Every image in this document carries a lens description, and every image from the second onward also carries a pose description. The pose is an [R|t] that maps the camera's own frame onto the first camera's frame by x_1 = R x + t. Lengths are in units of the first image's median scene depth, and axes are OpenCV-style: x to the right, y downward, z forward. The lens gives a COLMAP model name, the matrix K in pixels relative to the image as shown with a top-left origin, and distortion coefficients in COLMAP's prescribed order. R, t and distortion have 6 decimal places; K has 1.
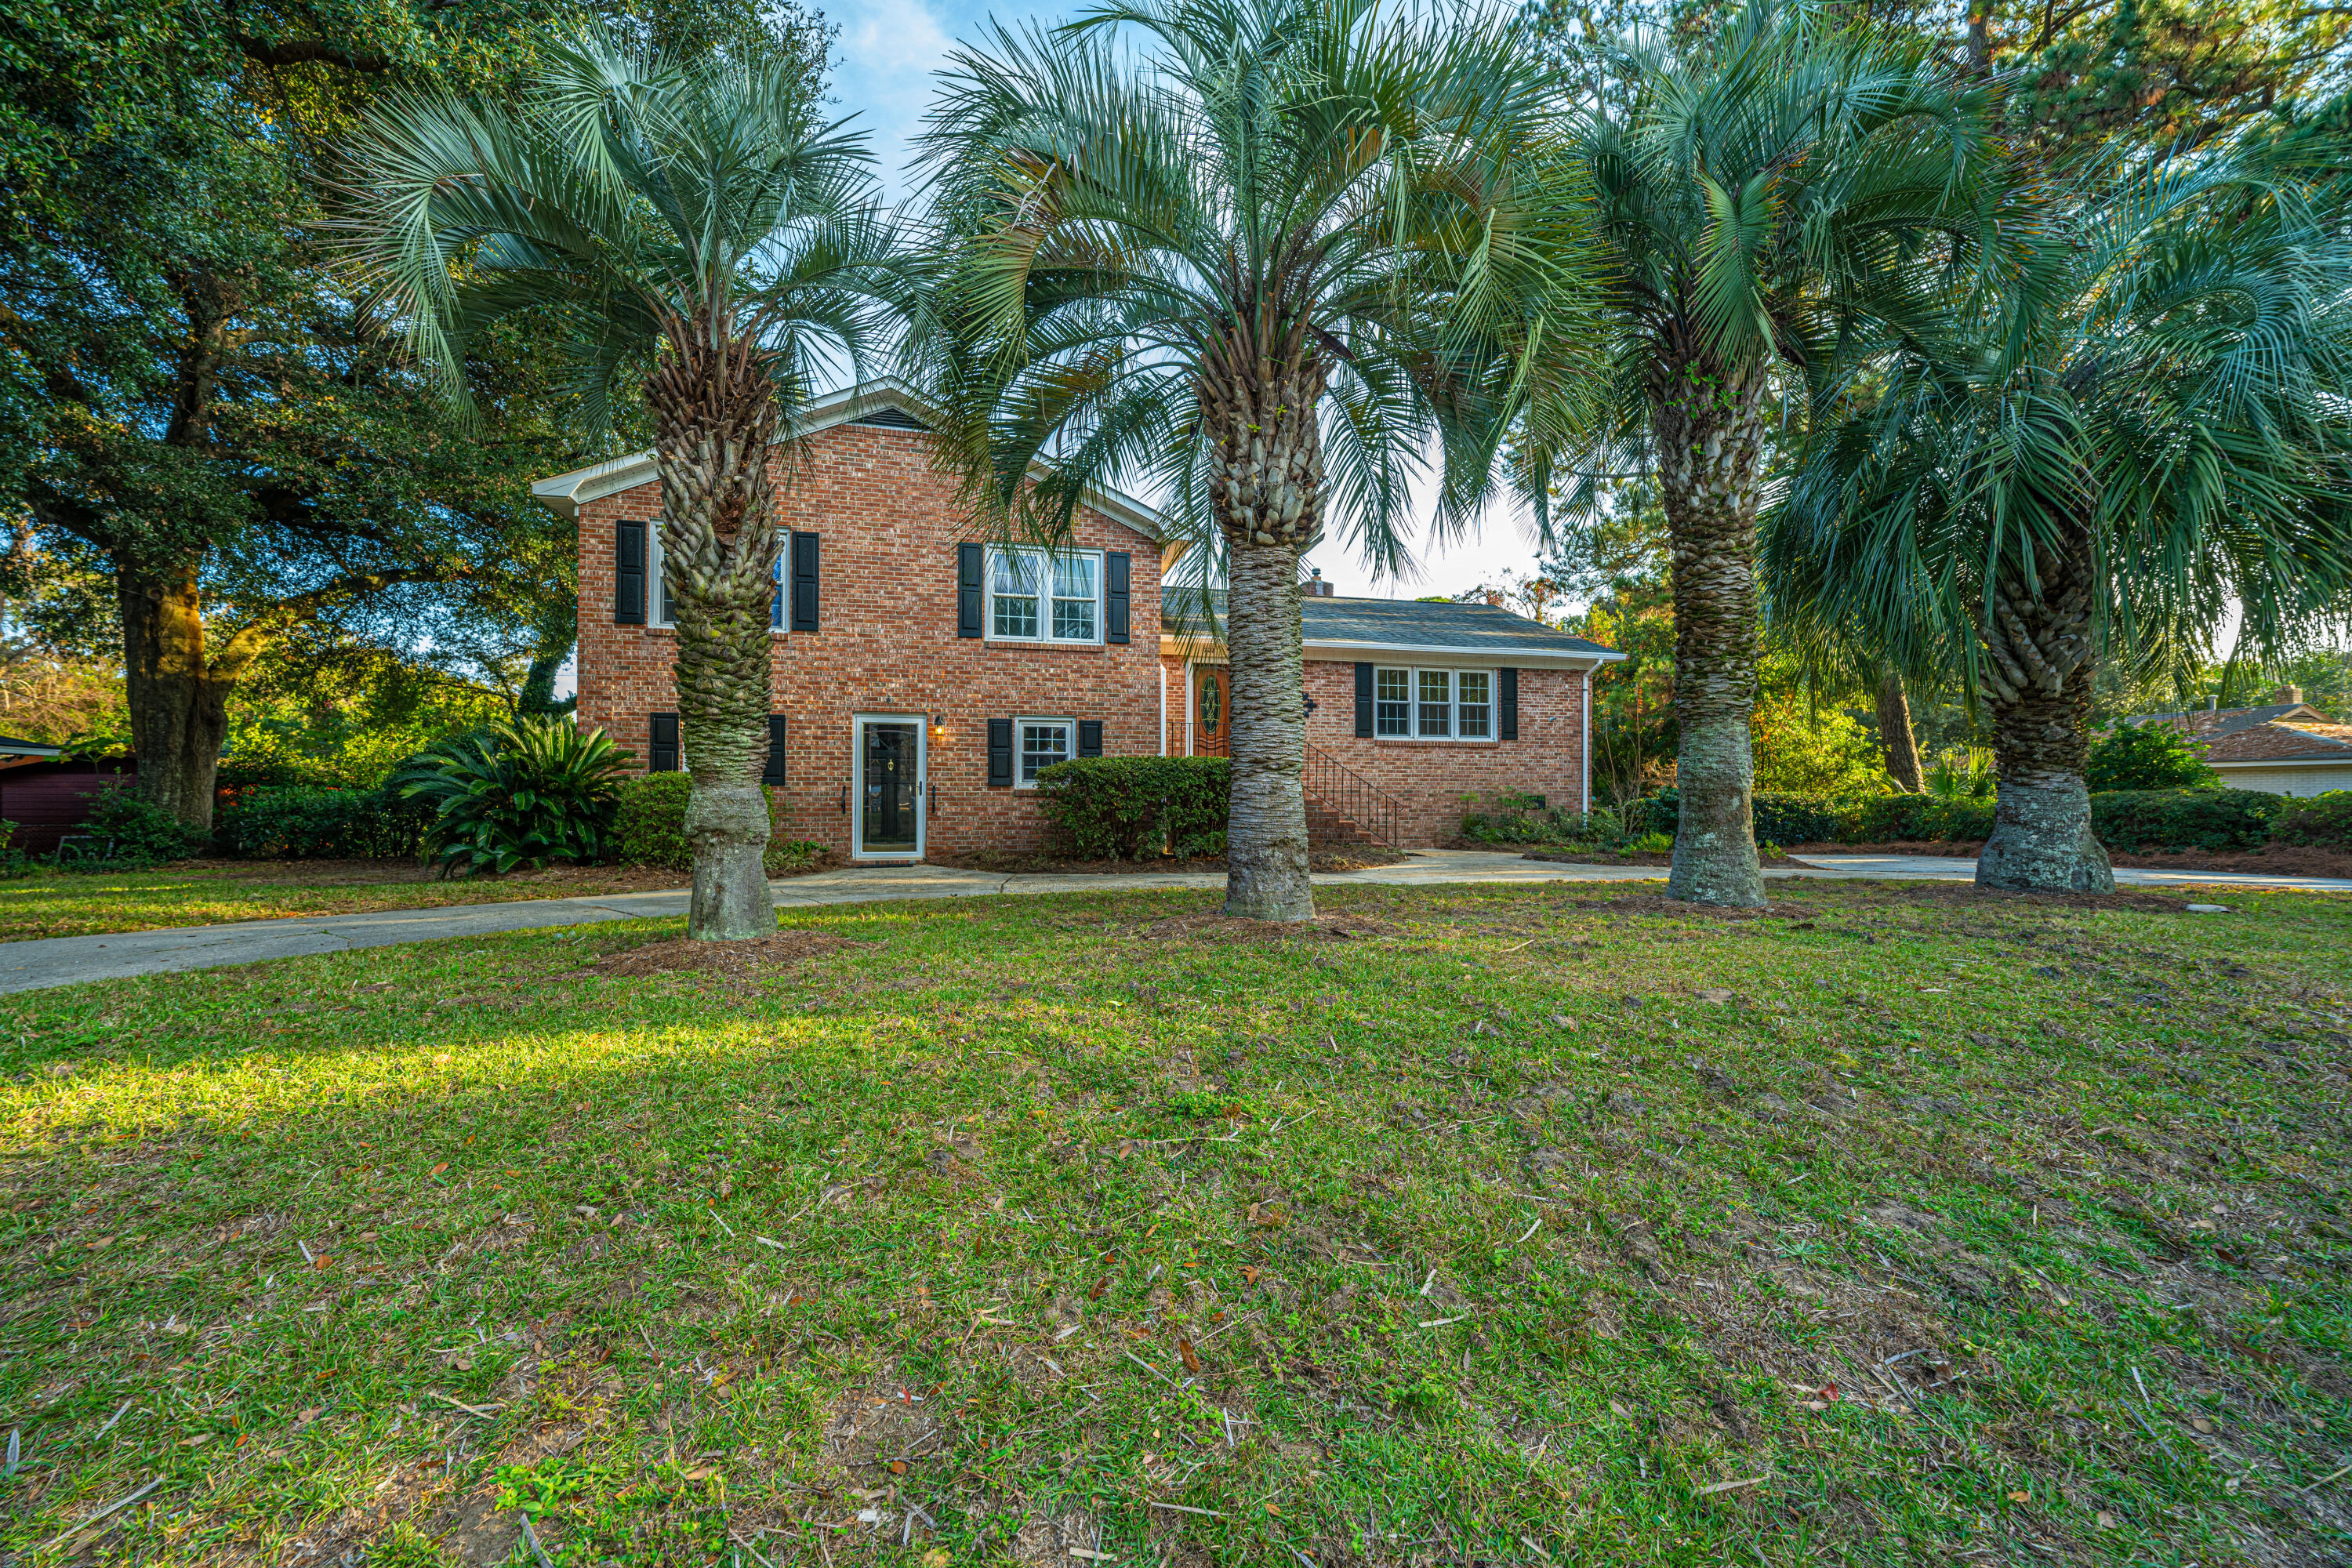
lens RADIAL K [[948.1, 0, 1177.3], [0, 948.1, 795.9], [0, 0, 1]] dist [-0.001792, 0.000114]
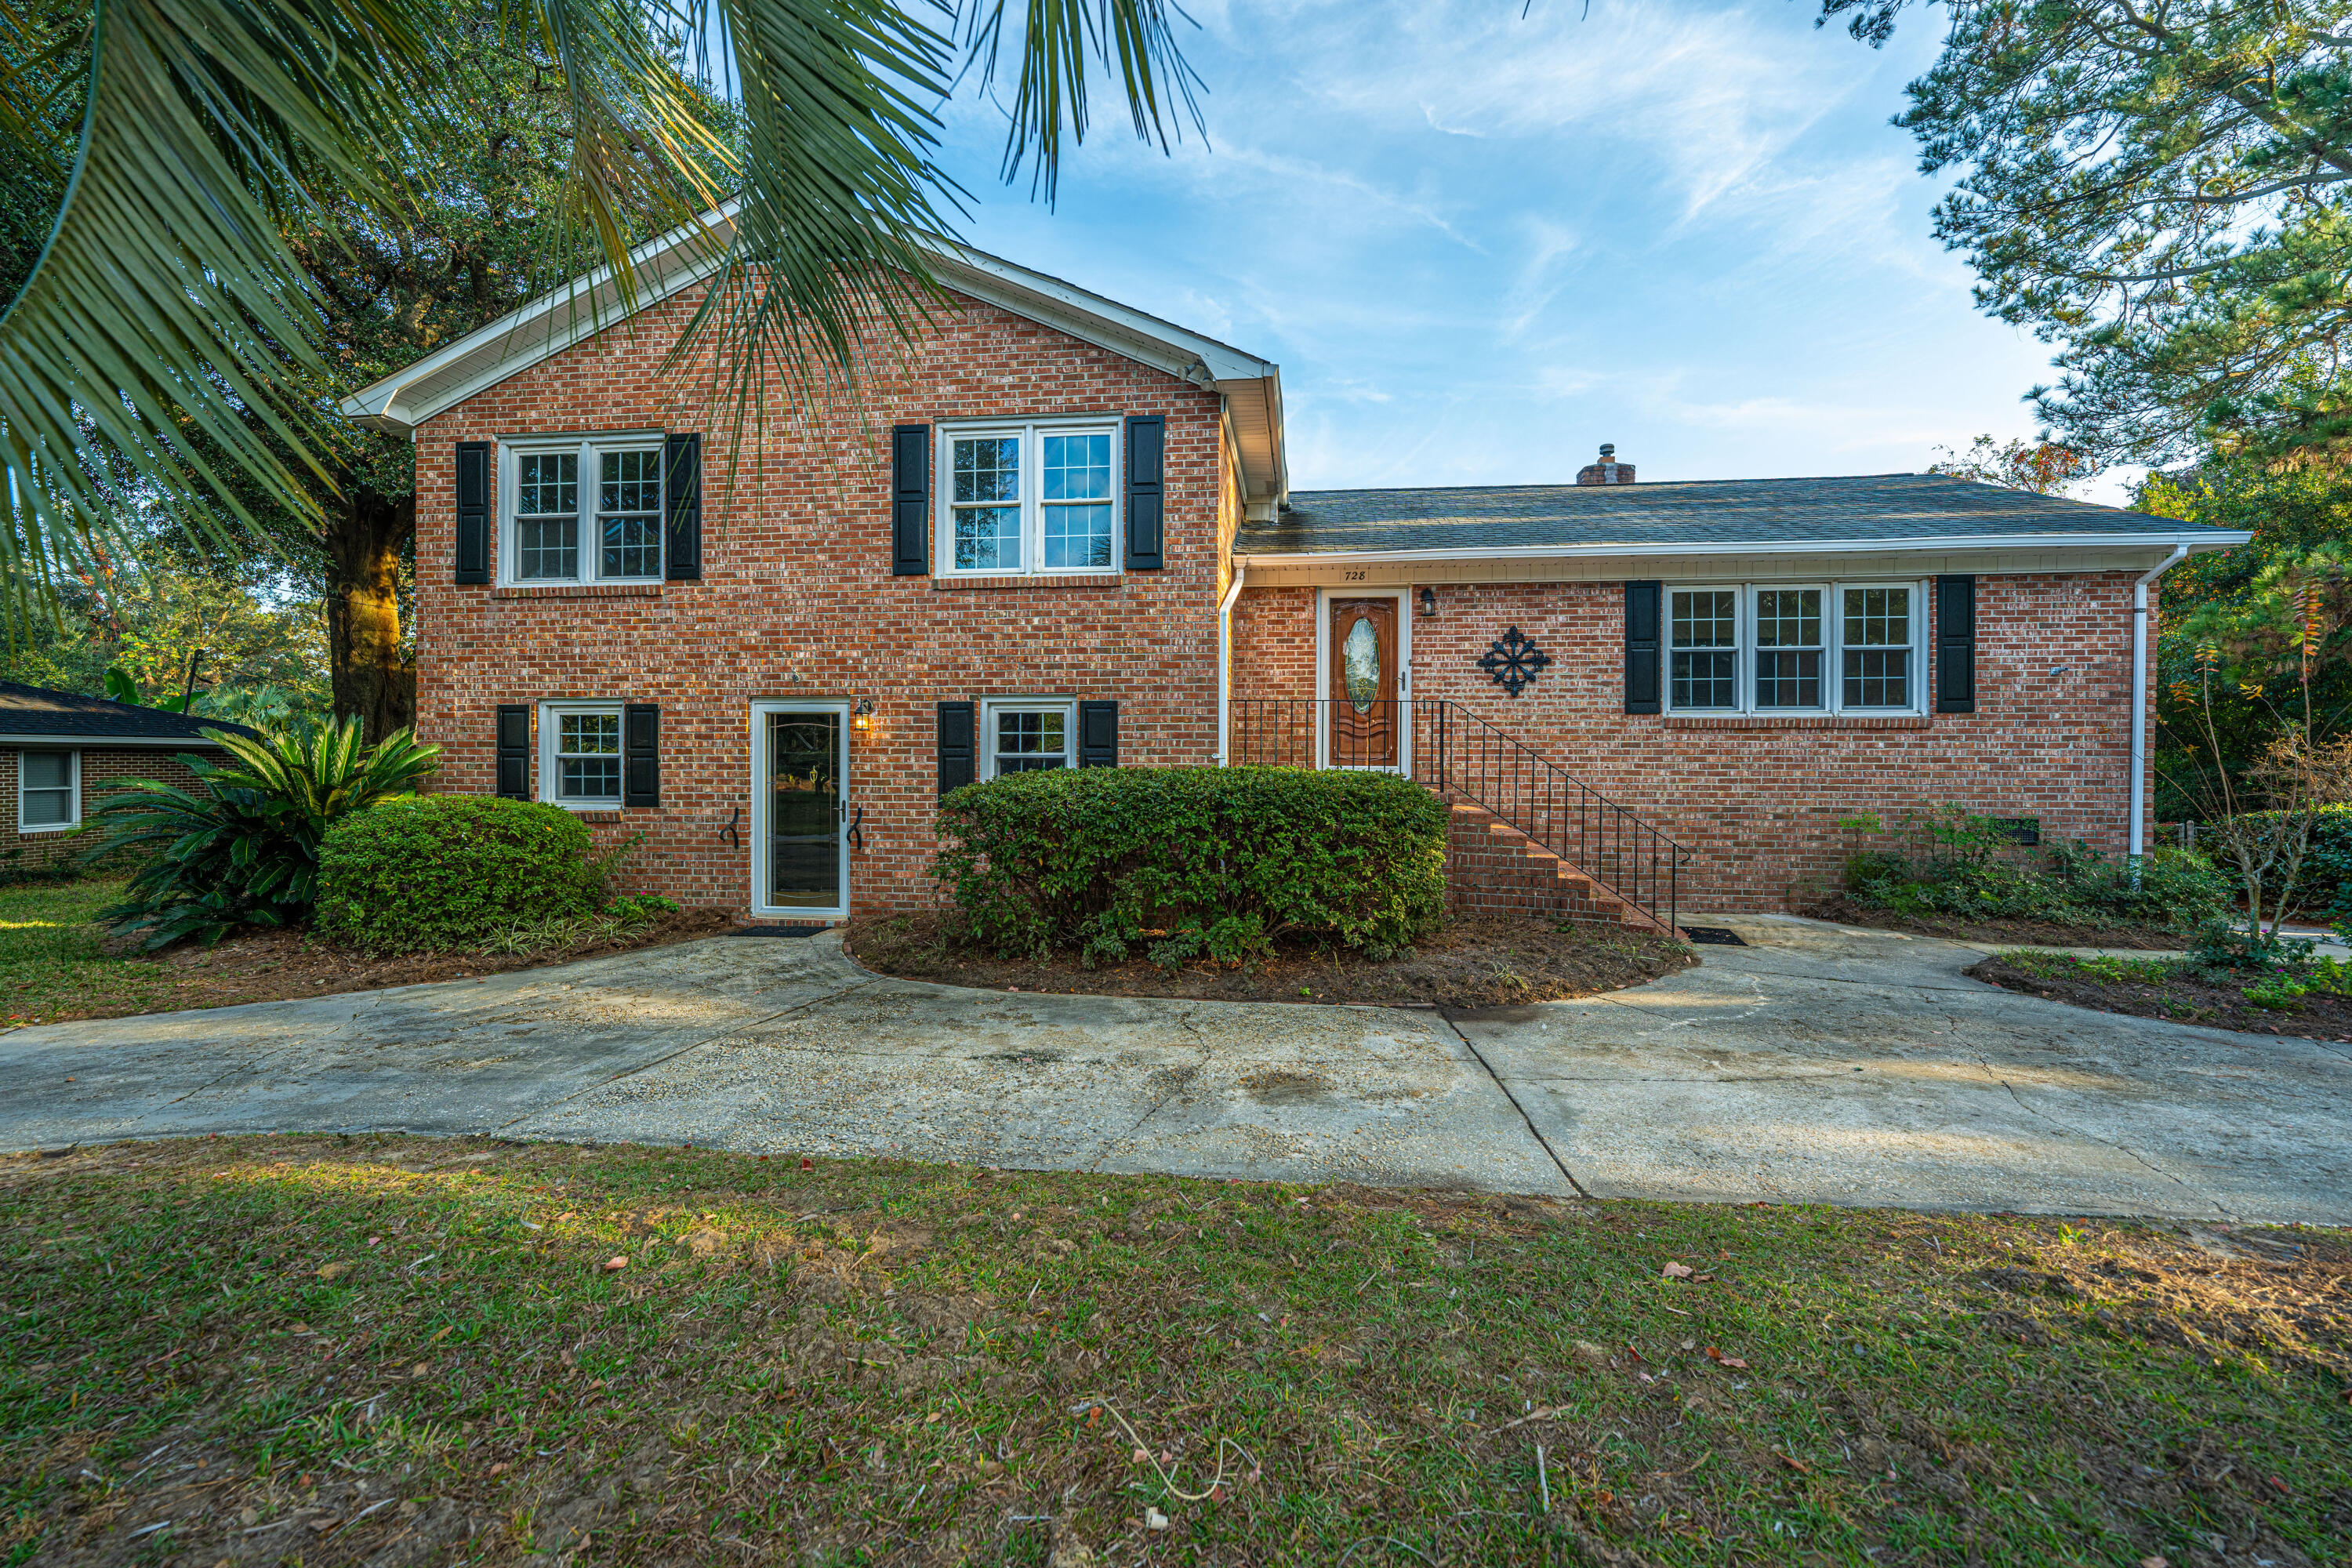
lens RADIAL K [[948.1, 0, 1213.9], [0, 948.1, 766.1], [0, 0, 1]] dist [-0.001792, 0.000114]
pose [[0.936779, 0.005383, -0.349881, 0.157365], [-0.000350, 0.999896, 0.014446, -0.039052], [0.349922, -0.013411, 0.936683, 0.383580]]
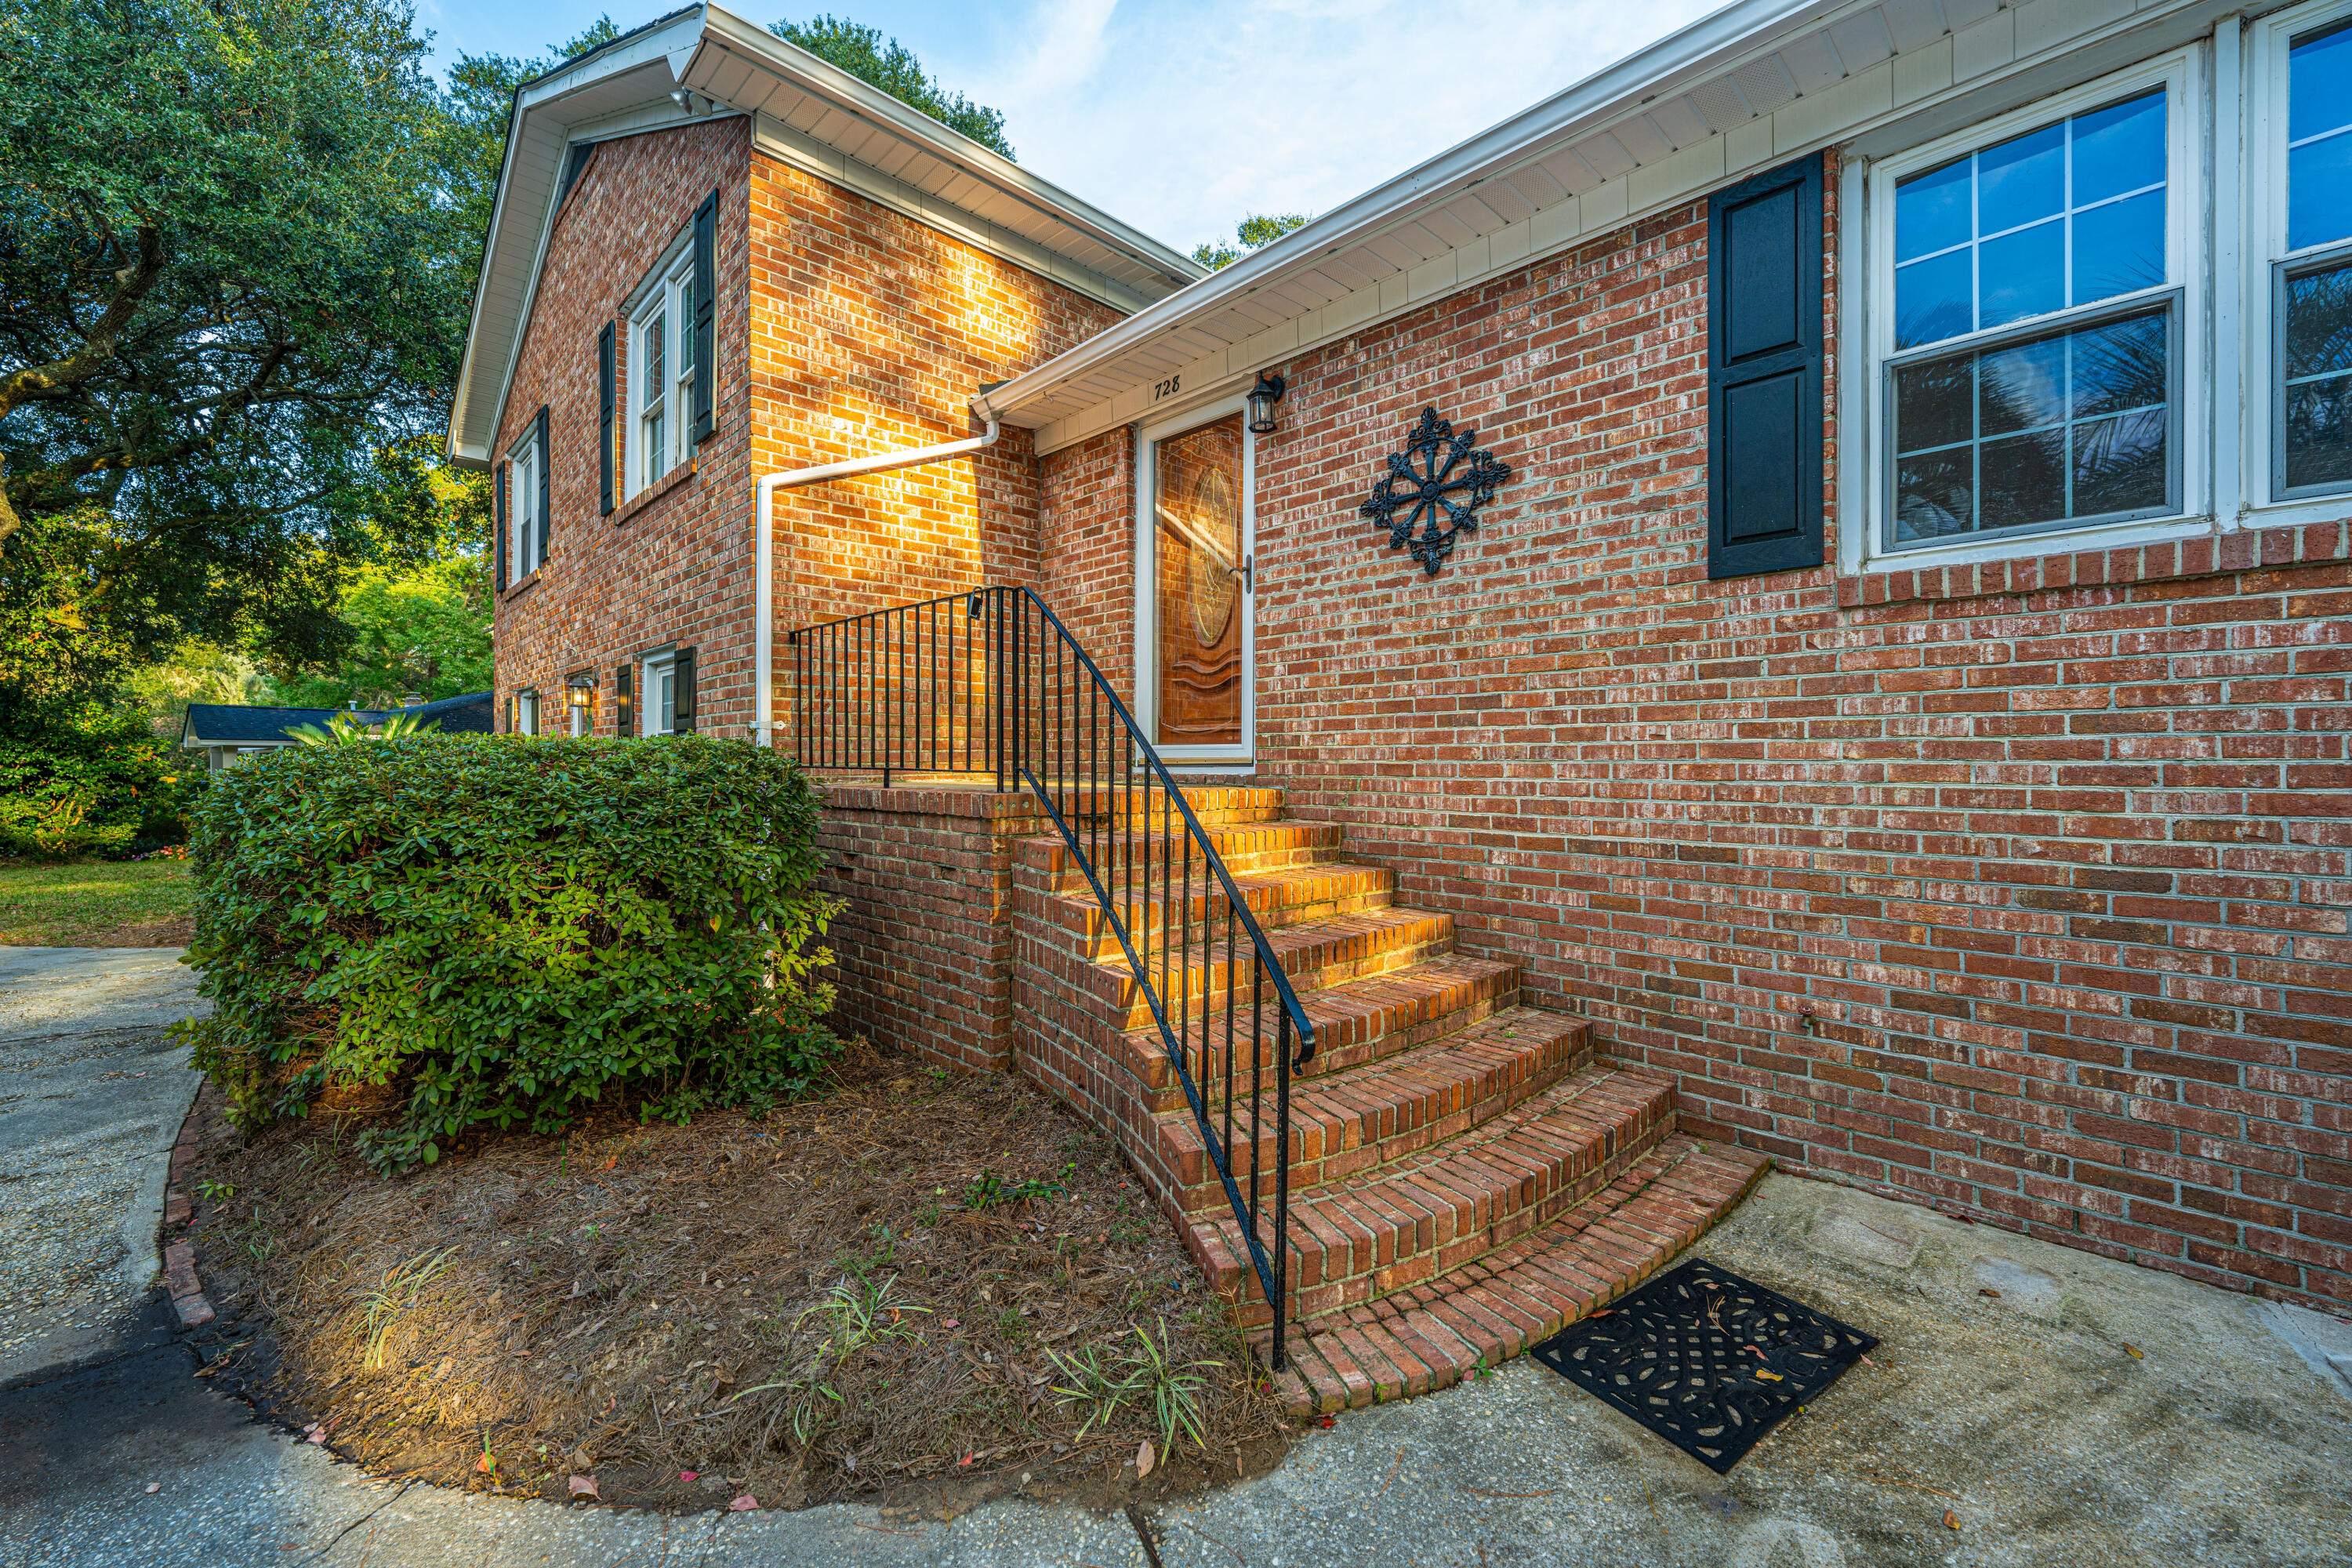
lens RADIAL K [[948.1, 0, 1162.1], [0, 948.1, 768.7], [0, 0, 1]] dist [-0.001792, 0.000114]
pose [[0.508521, 0.004817, -0.861036, 0.302625], [0.008227, 0.999912, 0.010453, -0.026173], [0.861010, -0.012400, 0.508437, 0.809040]]
